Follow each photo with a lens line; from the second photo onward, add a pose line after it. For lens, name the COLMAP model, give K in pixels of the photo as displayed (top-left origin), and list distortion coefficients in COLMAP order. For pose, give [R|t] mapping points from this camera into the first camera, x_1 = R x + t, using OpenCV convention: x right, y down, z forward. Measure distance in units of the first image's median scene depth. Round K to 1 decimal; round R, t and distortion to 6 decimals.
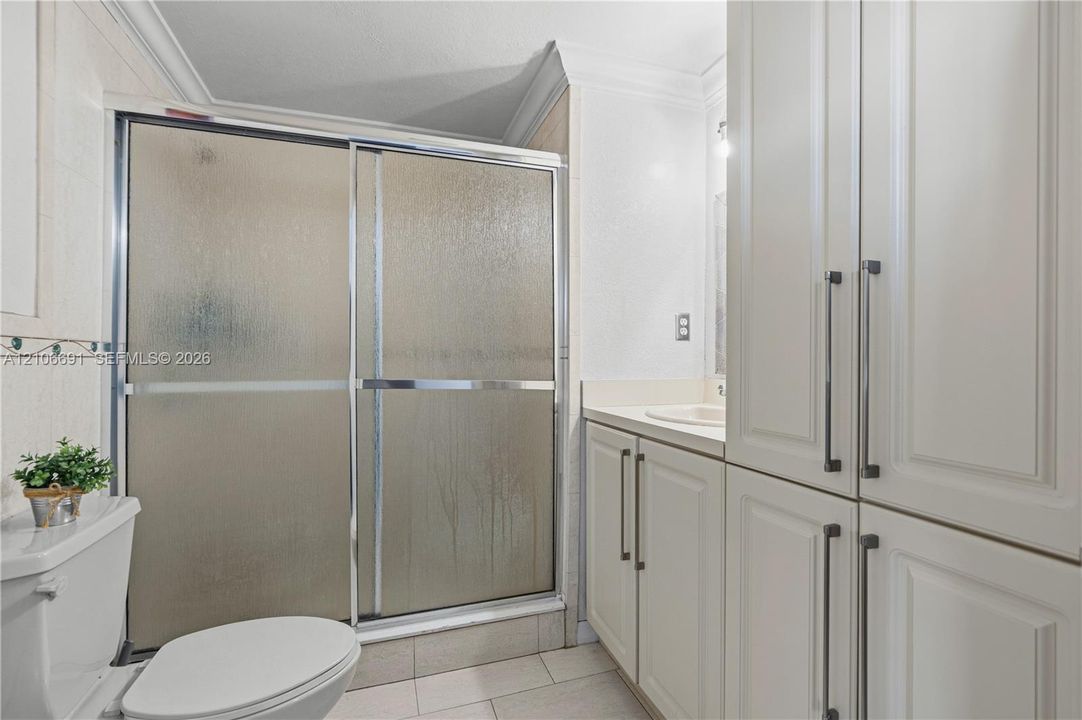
lens RADIAL K [[478.1, 0, 535.7], [0, 478.1, 359.1], [0, 0, 1]] dist [-0.004320, 0.000528]
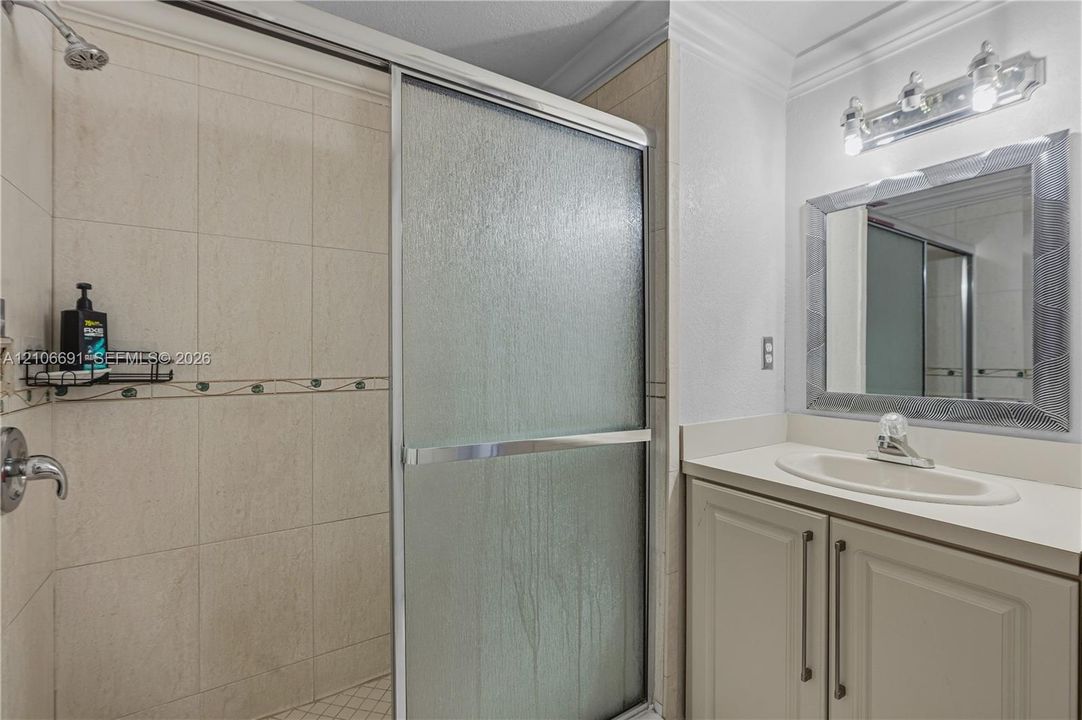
lens RADIAL K [[478.1, 0, 544.8], [0, 478.1, 359.0], [0, 0, 1]] dist [-0.004320, 0.000528]
pose [[0.966246, -0.004177, 0.257586, -0.319413], [0.002611, 0.999976, 0.006421, -0.069840], [-0.257607, -0.005532, 0.966234, 0.312516]]
